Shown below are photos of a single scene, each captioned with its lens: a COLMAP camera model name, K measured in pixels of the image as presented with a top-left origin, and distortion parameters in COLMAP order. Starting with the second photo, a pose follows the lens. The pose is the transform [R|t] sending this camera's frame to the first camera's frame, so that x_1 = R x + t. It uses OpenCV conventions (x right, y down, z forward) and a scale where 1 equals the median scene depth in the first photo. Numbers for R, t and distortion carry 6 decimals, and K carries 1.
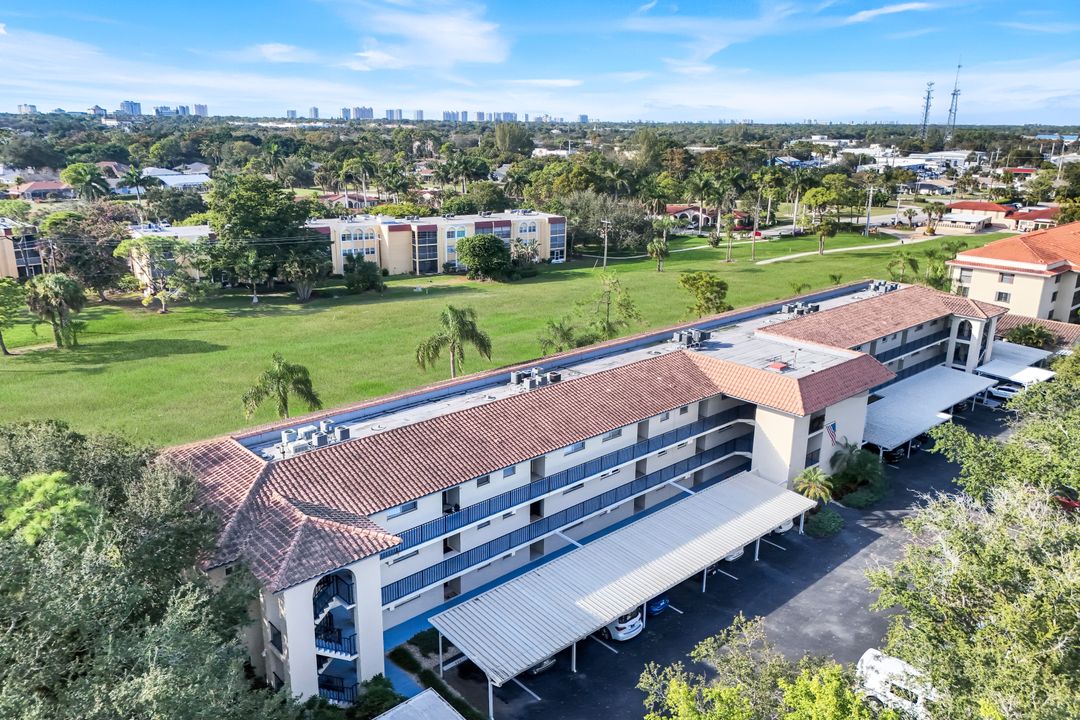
lens RADIAL K [[799.3, 0, 540.0], [0, 799.3, 360.0], [0, 0, 1]] dist [0.093081, -0.111825]
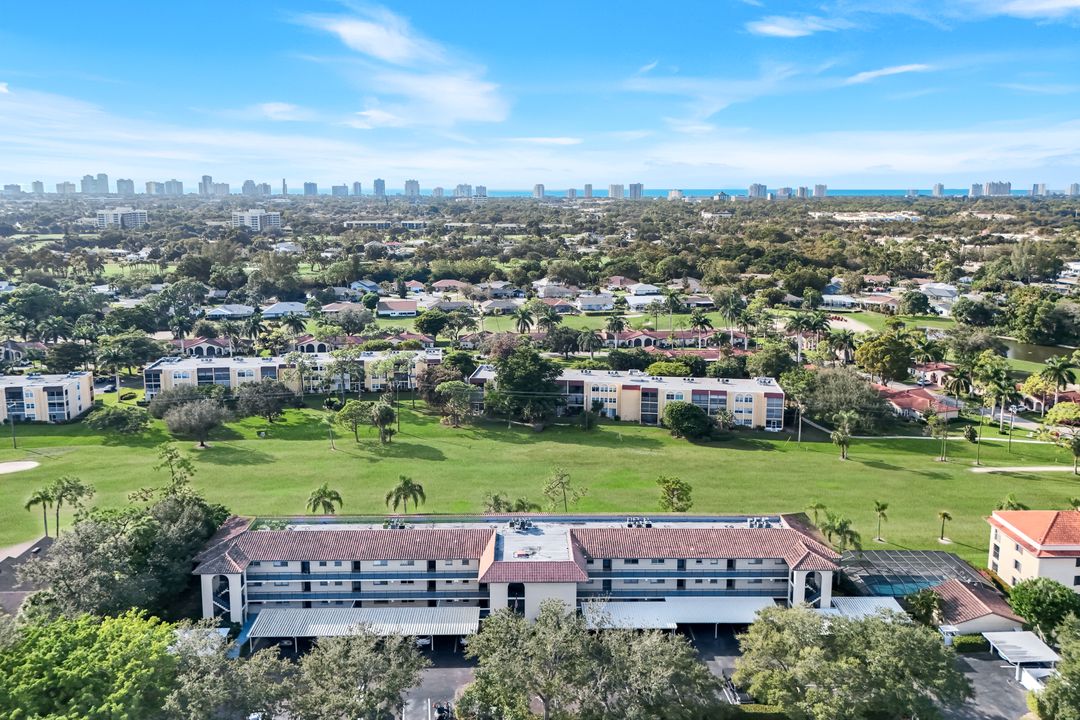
lens RADIAL K [[810.5, 0, 540.0], [0, 810.5, 360.0], [0, 0, 1]] dist [0.110166, -0.119366]
pose [[0.754134, 0.125143, -0.644687, 0.587938], [-0.182339, 0.982979, -0.022483, -0.152963], [0.630900, 0.134506, 0.764116, -0.142969]]
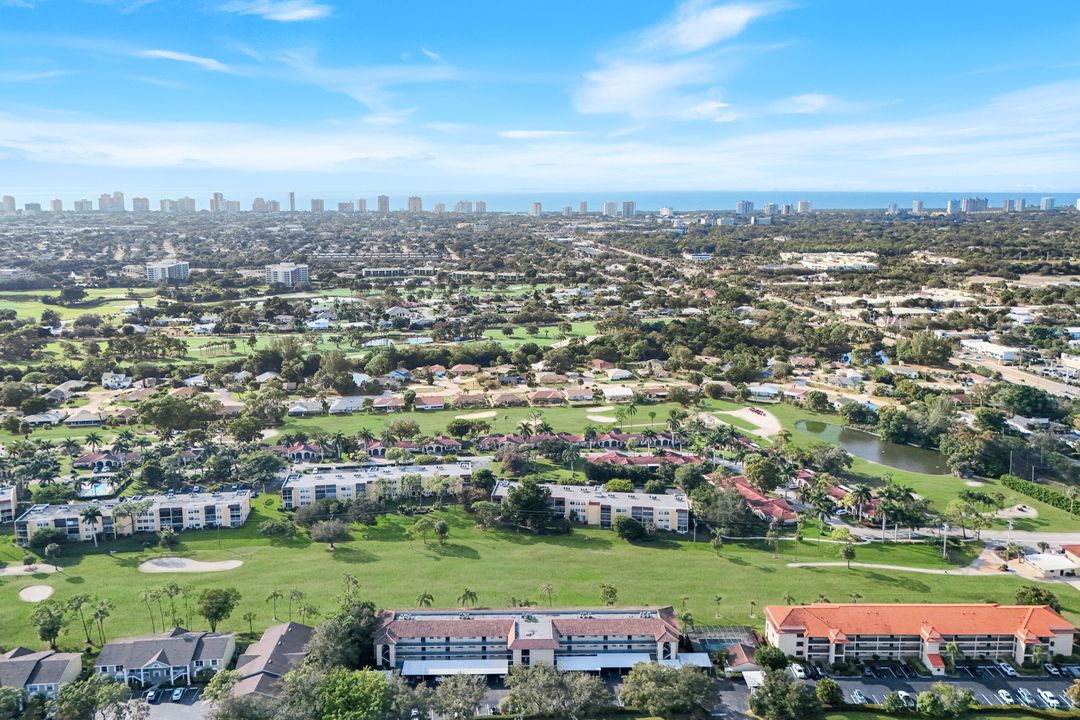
lens RADIAL K [[799.3, 0, 540.0], [0, 799.3, 360.0], [0, 0, 1]] dist [0.093081, -0.111825]
pose [[0.756157, 0.123922, -0.642550, 1.049664], [-0.181095, 0.983185, -0.023498, -0.468974], [0.628833, 0.134130, 0.765884, -0.782388]]
